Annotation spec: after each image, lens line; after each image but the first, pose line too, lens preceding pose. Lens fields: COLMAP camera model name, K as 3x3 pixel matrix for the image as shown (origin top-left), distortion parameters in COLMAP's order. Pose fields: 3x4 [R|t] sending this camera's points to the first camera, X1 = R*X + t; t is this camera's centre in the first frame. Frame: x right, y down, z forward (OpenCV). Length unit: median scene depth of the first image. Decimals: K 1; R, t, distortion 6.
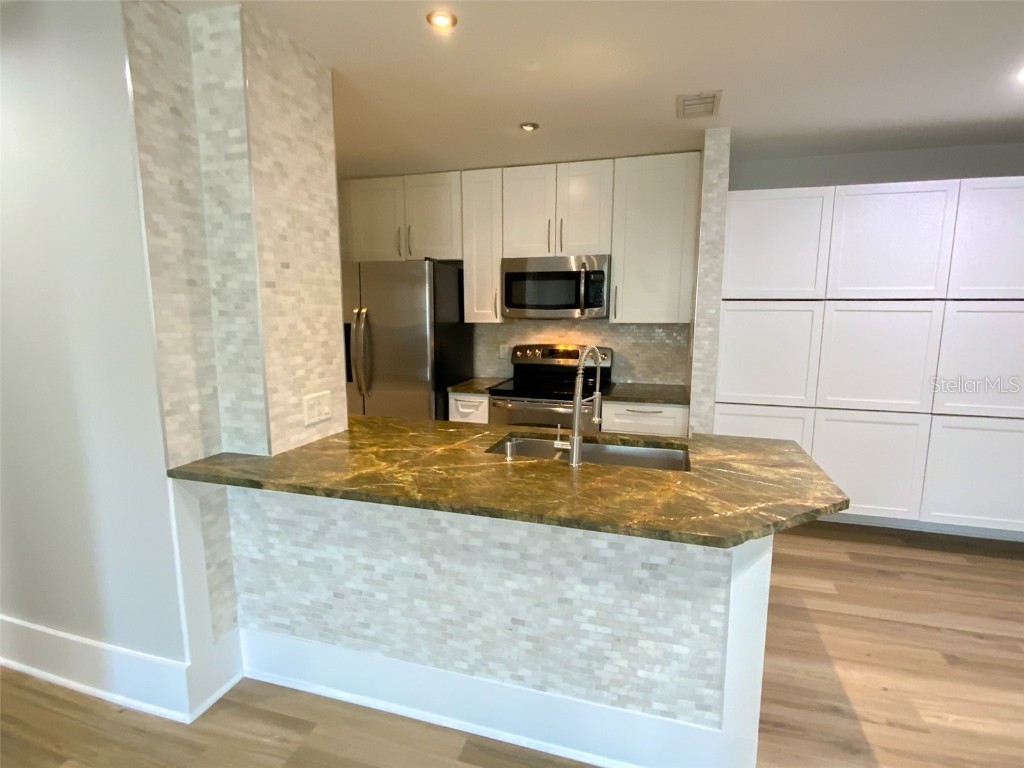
lens RADIAL K [[518.1, 0, 513.6], [0, 518.1, 385.3], [0, 0, 1]] dist [0.022703, -0.024563]
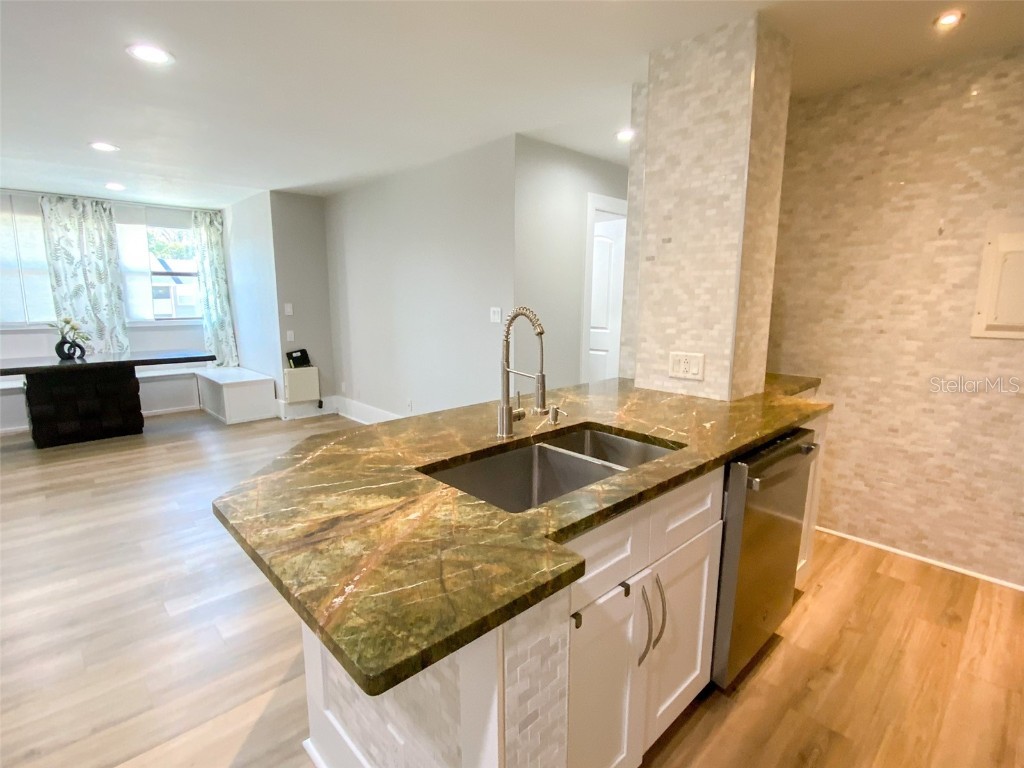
lens RADIAL K [[504.1, 0, 515.8], [0, 504.1, 387.6], [0, 0, 1]] dist [0.016303, -0.016904]
pose [[-0.496222, 0.146770, -0.855700, 0.746221], [-0.128529, 0.962328, 0.239593, -0.125782], [0.858629, 0.228873, -0.458664, 1.213697]]
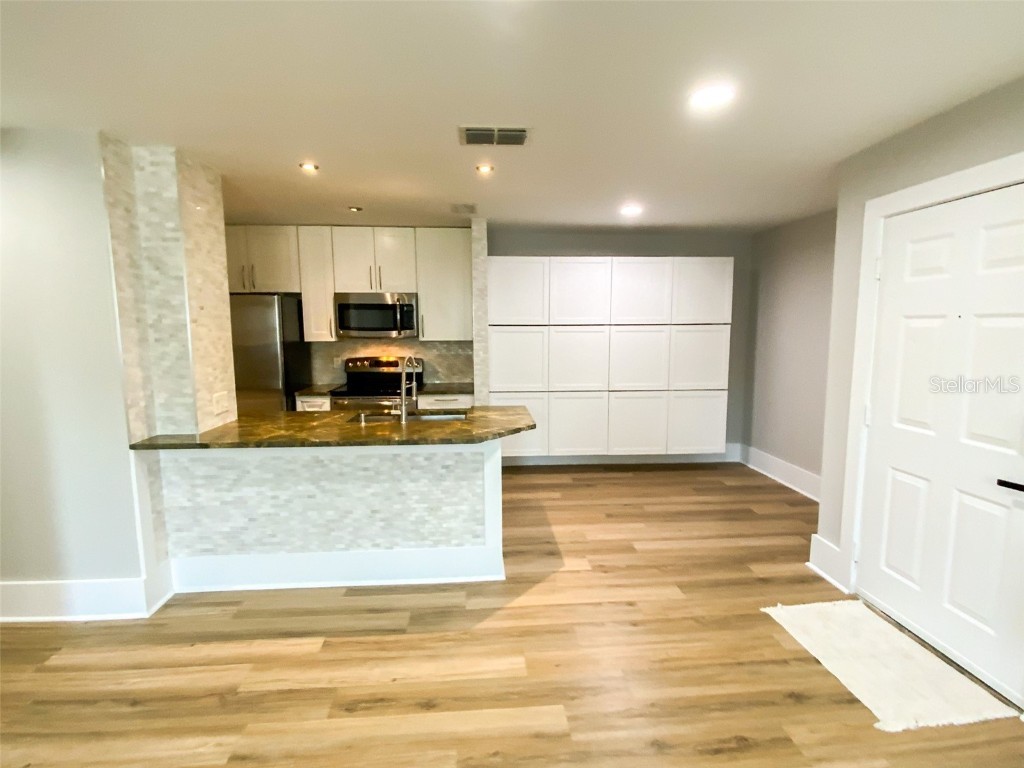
lens RADIAL K [[506.0, 0, 516.1], [0, 506.0, 383.0], [0, 0, 1]] dist [0.033988, -0.039895]
pose [[0.932406, -0.047287, 0.358306, -0.115690], [0.058095, 0.998122, -0.019452, 0.065019], [-0.356713, 0.038953, 0.933402, -0.647861]]
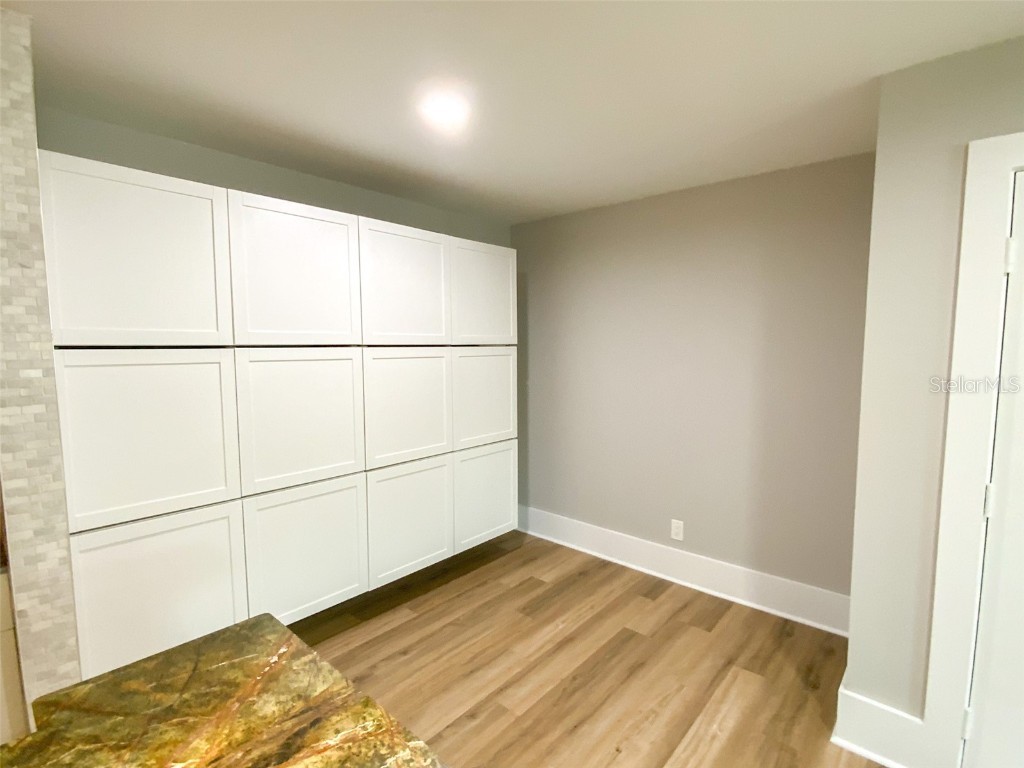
lens RADIAL K [[500.3, 0, 513.4], [0, 500.3, 386.4], [0, 0, 1]] dist [0.016176, -0.016764]
pose [[0.422751, -0.086372, 0.902121, 0.198891], [0.132486, 0.990643, 0.032762, -0.118711], [-0.896510, 0.105668, 0.430238, 0.536239]]
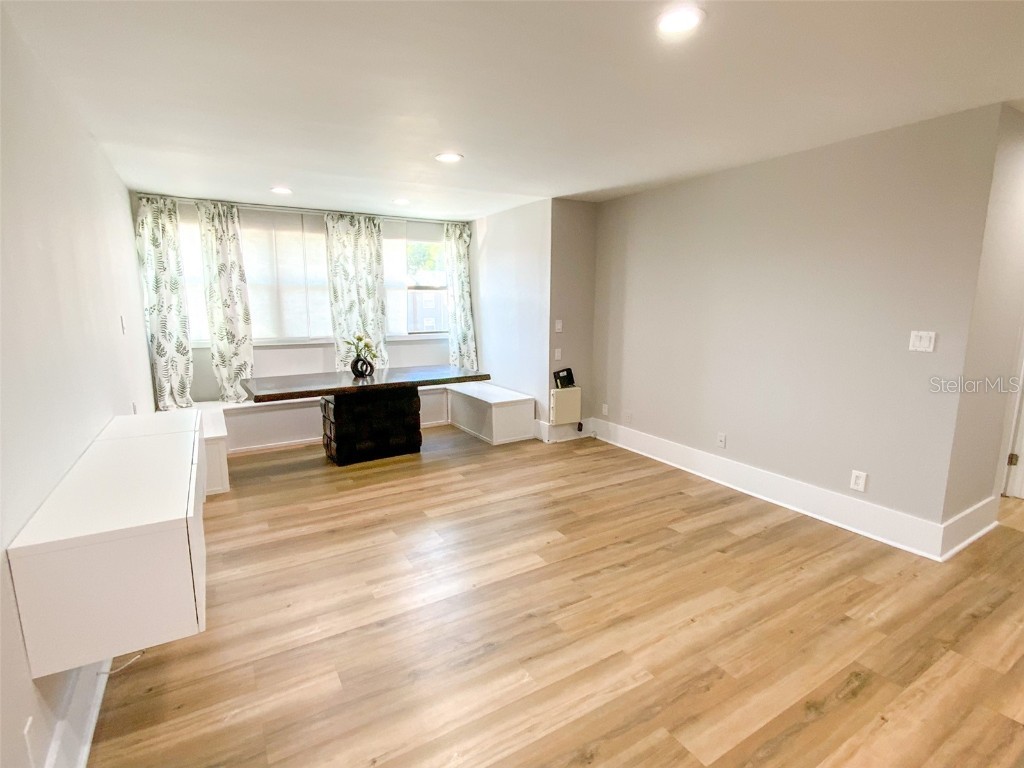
lens RADIAL K [[502.4, 0, 510.3], [0, 502.4, 388.0], [0, 0, 1]] dist [0.036161, -0.022563]
pose [[-0.678294, 0.128407, -0.723484, 0.980607], [-0.102099, 0.958591, 0.265857, -0.071446], [0.727663, 0.254196, -0.637096, 0.377801]]
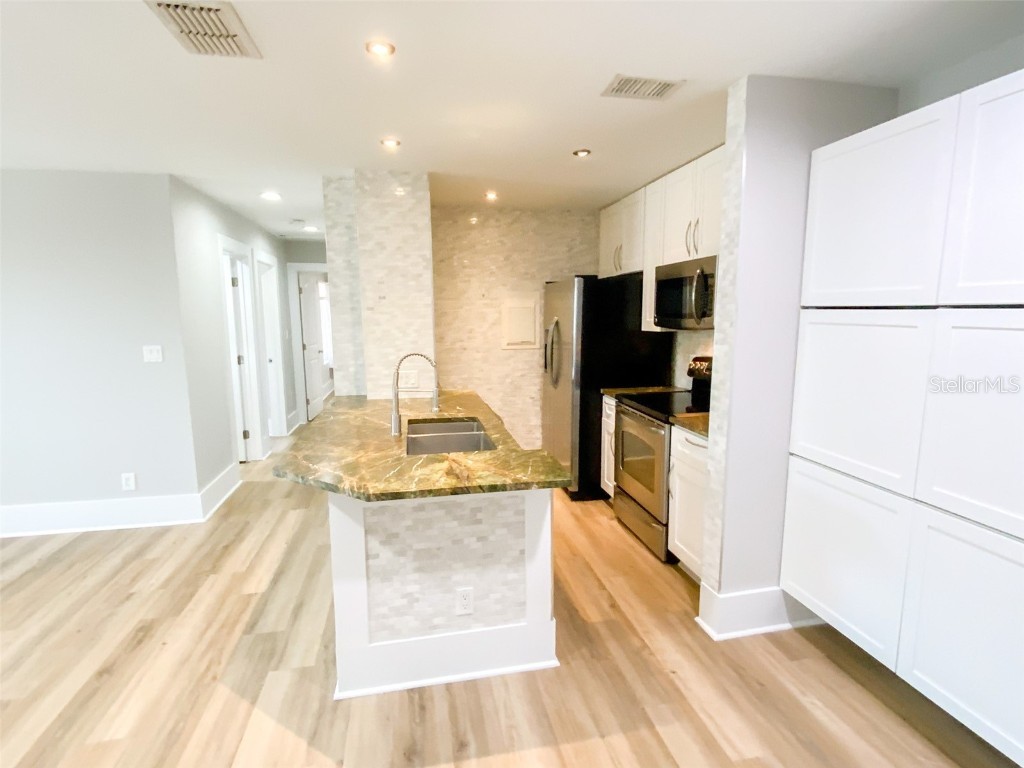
lens RADIAL K [[504.1, 0, 515.8], [0, 504.1, 387.6], [0, 0, 1]] dist [0.016303, -0.016904]
pose [[0.473568, 0.120961, -0.872412, 1.257035], [-0.119652, 0.990177, 0.072339, -0.094323], [0.872592, 0.070128, 0.483389, 0.528589]]
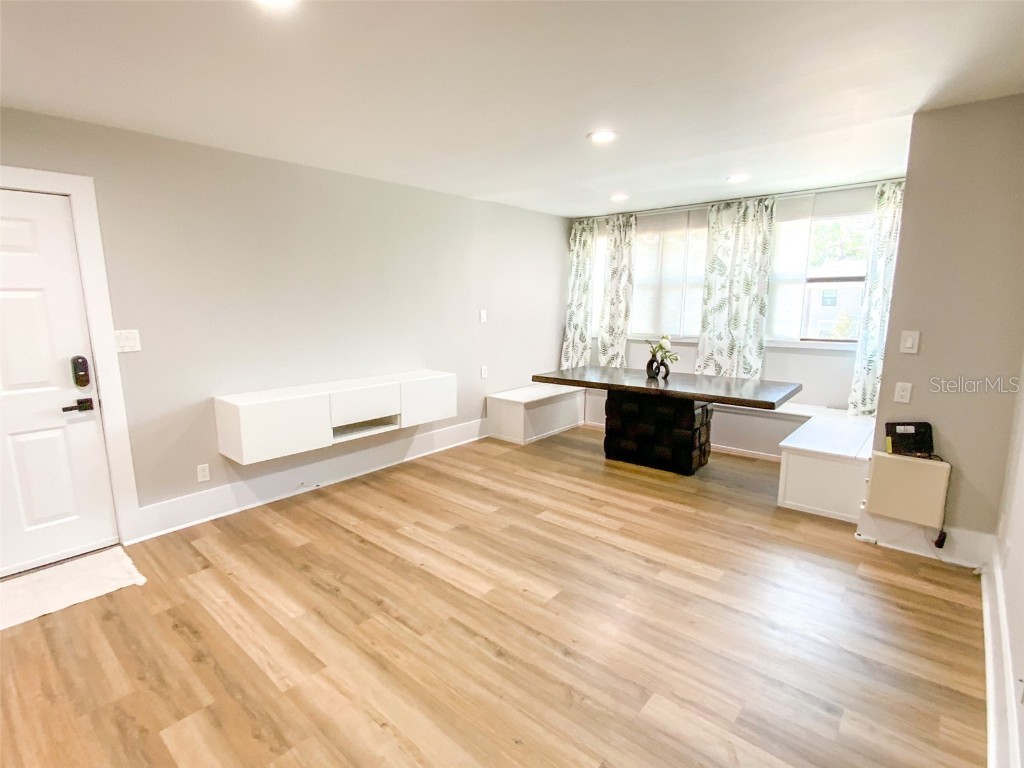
lens RADIAL K [[502.4, 0, 510.3], [0, 502.4, 388.0], [0, 0, 1]] dist [0.036161, -0.022563]
pose [[-0.908714, -0.067241, 0.411968, -0.551363], [0.064213, 0.952673, 0.297137, -0.091499], [-0.412451, 0.296466, -0.861390, 0.563681]]
